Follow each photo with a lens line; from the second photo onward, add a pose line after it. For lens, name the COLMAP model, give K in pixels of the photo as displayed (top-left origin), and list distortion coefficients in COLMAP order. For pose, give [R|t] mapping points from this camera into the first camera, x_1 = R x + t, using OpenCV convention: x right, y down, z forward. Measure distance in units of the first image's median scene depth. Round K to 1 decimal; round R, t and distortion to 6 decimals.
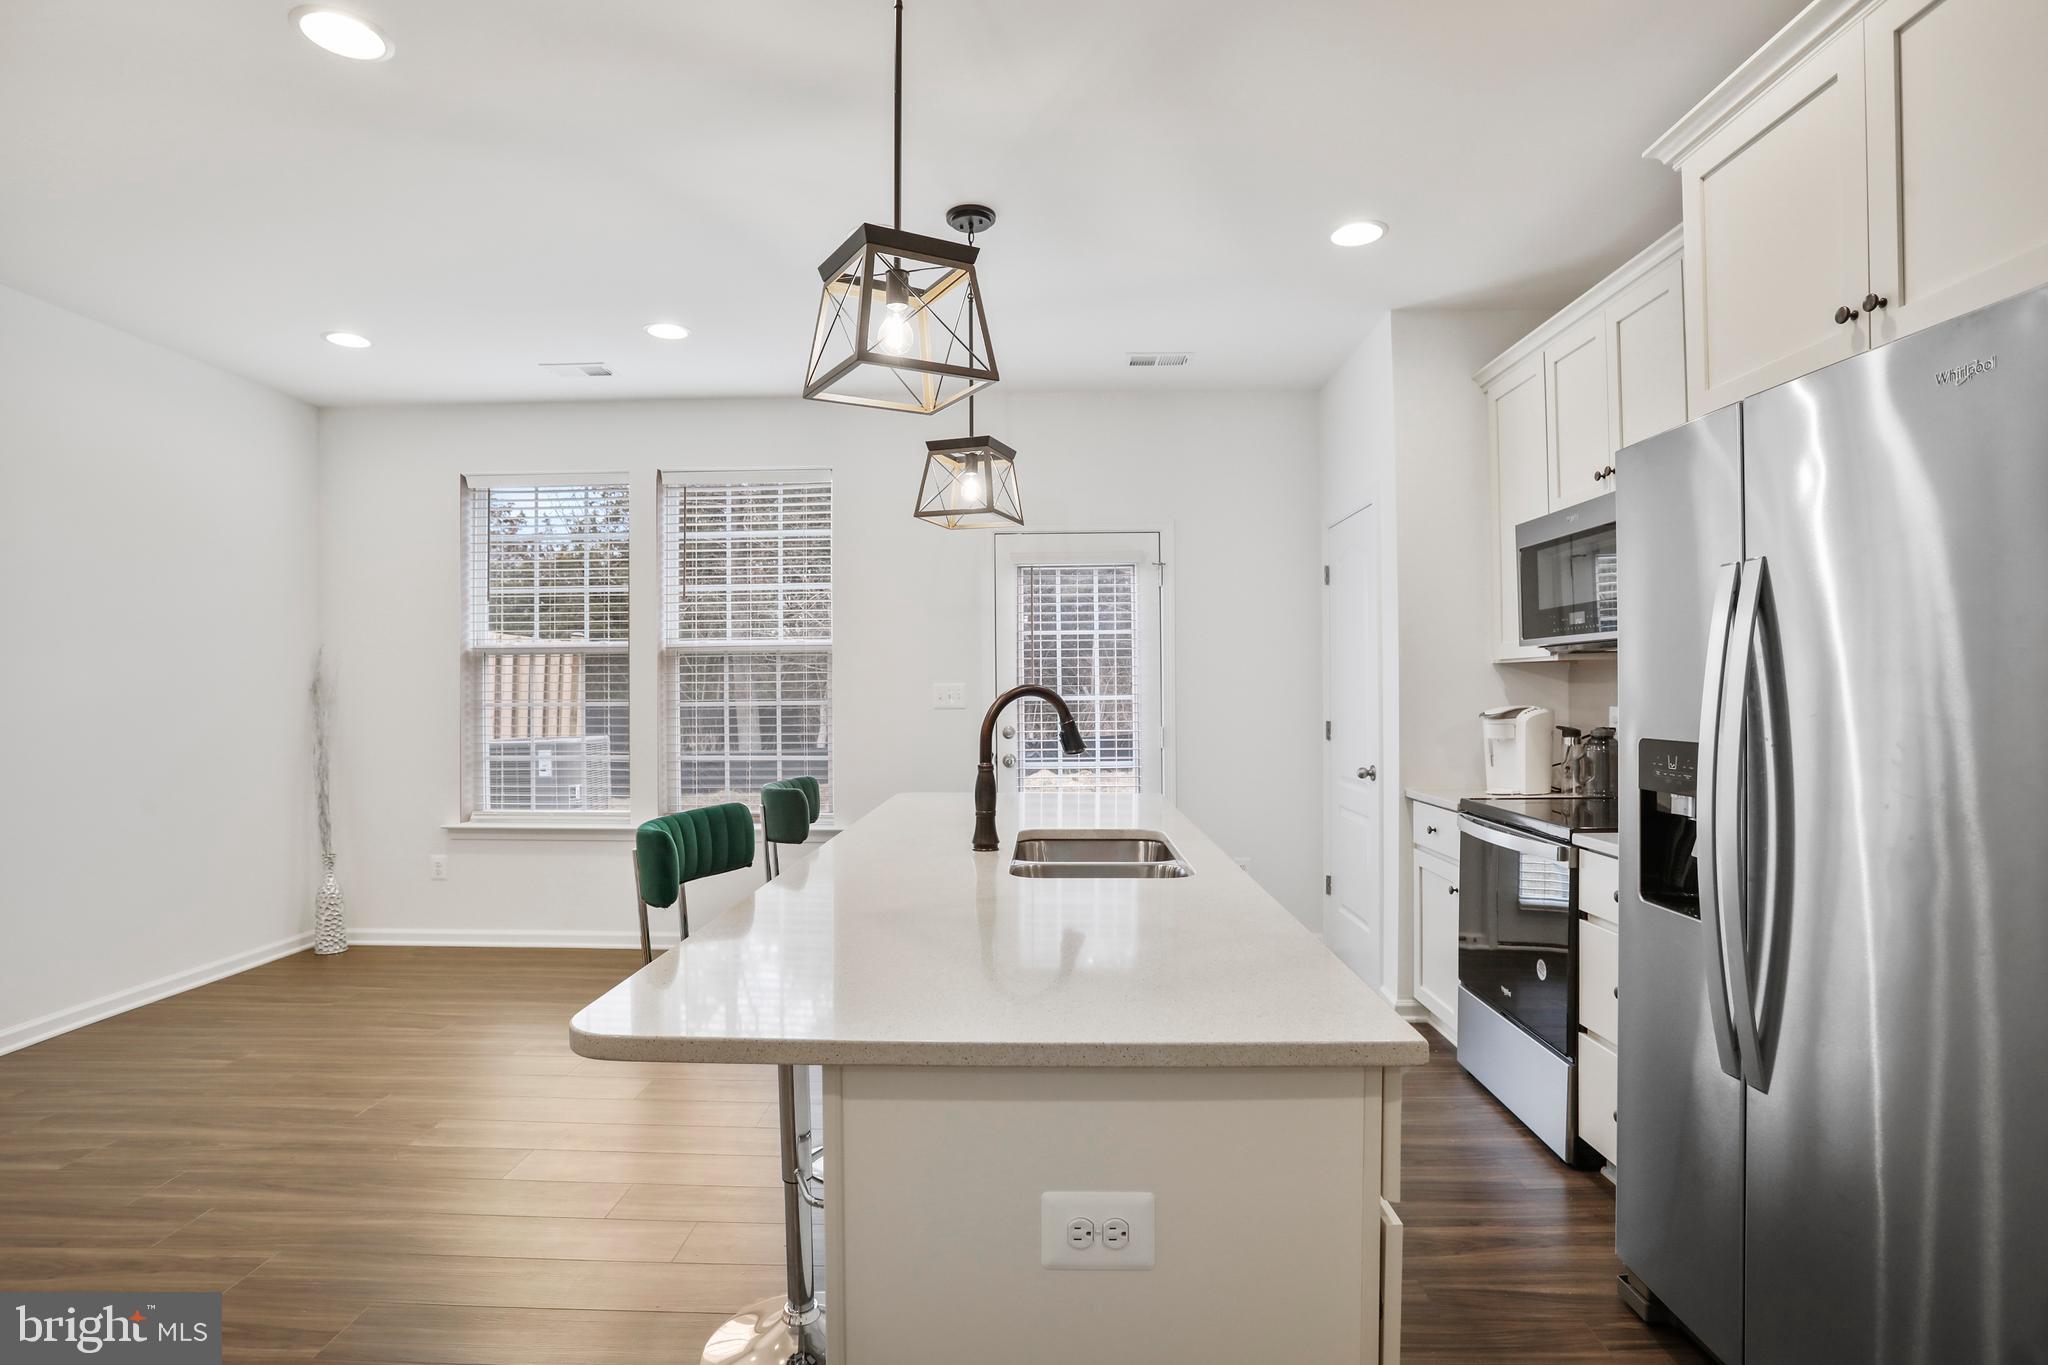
lens RADIAL K [[1008.5, 0, 1021.9], [0, 1008.5, 693.7], [0, 0, 1]] dist [-0.050513, -0.000031]
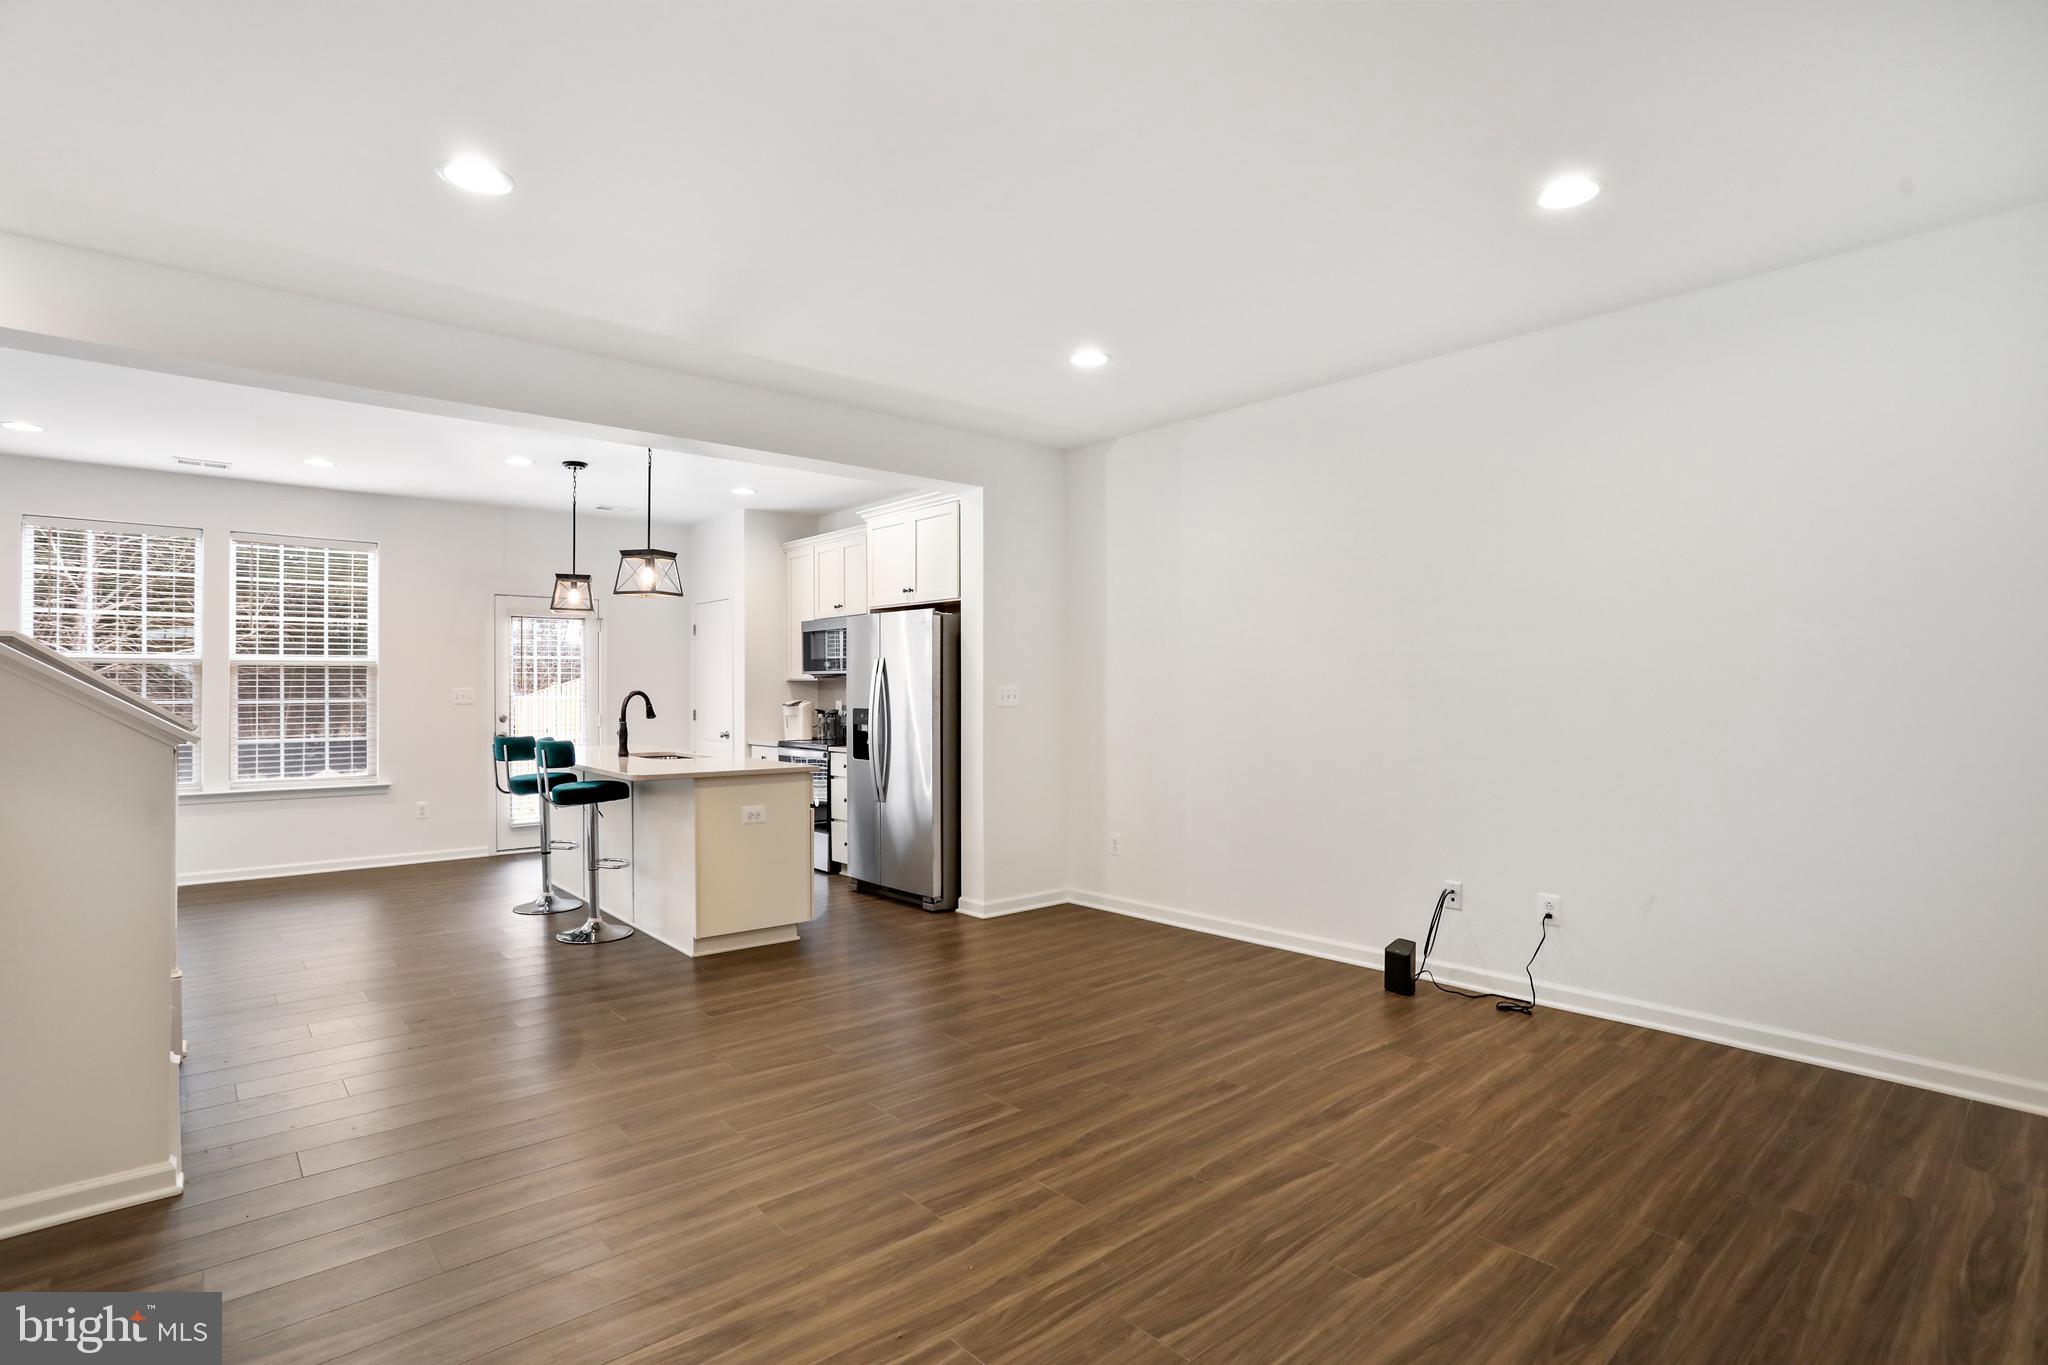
lens RADIAL K [[1003.0, 0, 1024.0], [0, 1003.0, 682.5], [0, 0, 1]] dist [-0.053988, 0.022011]
pose [[0.730080, 0.009424, 0.683297, -0.797398], [0.000519, 0.999897, -0.014344, 0.005595], [-0.683362, 0.010827, 0.730000, -1.174447]]
